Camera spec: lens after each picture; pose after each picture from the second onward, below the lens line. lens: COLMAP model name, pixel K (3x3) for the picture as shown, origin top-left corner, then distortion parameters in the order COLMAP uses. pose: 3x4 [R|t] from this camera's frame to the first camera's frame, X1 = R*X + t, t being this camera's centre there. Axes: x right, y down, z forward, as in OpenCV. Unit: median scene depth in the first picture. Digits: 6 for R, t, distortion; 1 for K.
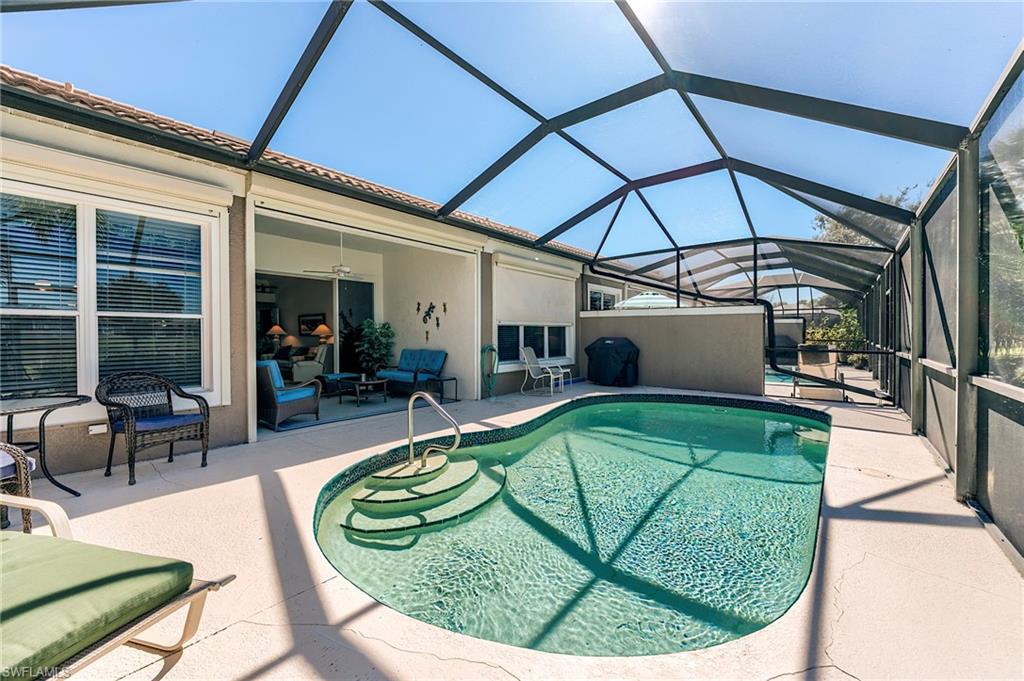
lens RADIAL K [[412.6, 0, 512.0], [0, 412.6, 340.5], [0, 0, 1]] dist [-0.000617, -0.000067]
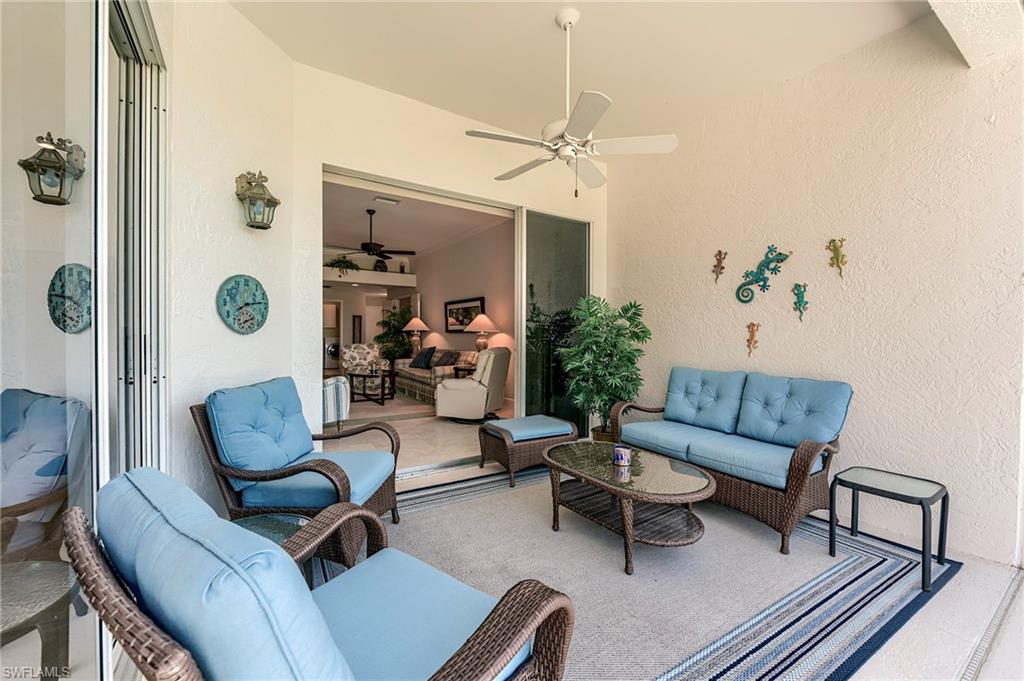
lens RADIAL K [[412.6, 0, 512.0], [0, 412.6, 340.5], [0, 0, 1]] dist [-0.000617, -0.000067]
pose [[0.951206, 0.013840, -0.308245, -0.278493], [-0.012297, 0.999900, 0.006949, -0.006505], [0.308310, -0.002820, 0.951282, 0.532405]]
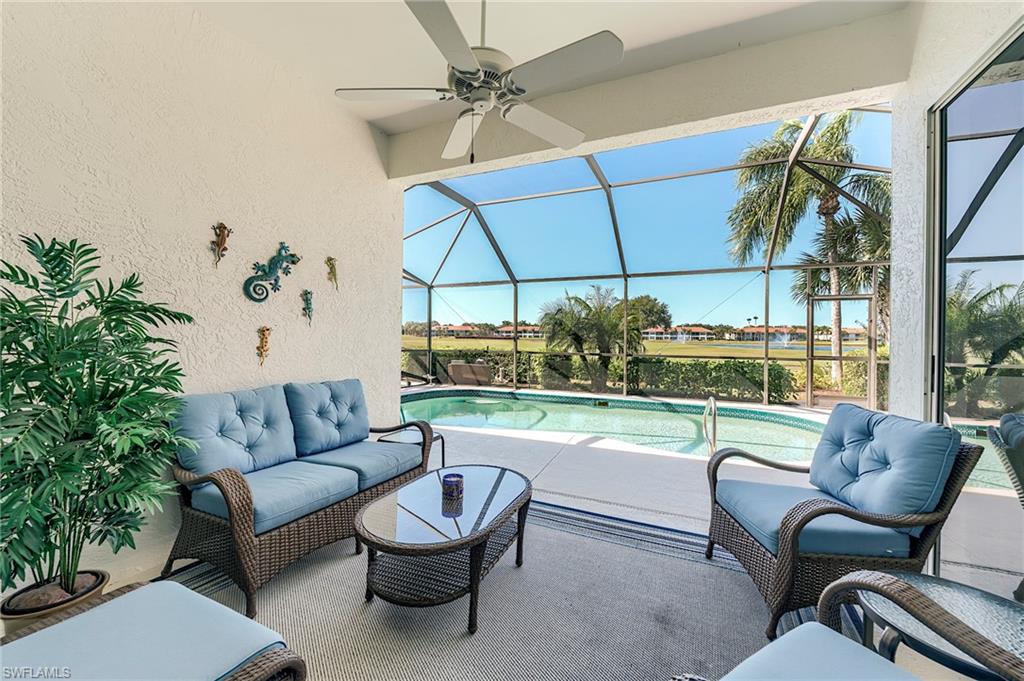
lens RADIAL K [[412.6, 0, 512.0], [0, 412.6, 340.5], [0, 0, 1]] dist [-0.000617, -0.000067]
pose [[-0.253293, -0.005332, 0.967375, -0.522408], [0.002694, 0.999977, 0.006217, -0.013224], [-0.967386, 0.004181, -0.253273, 0.835398]]
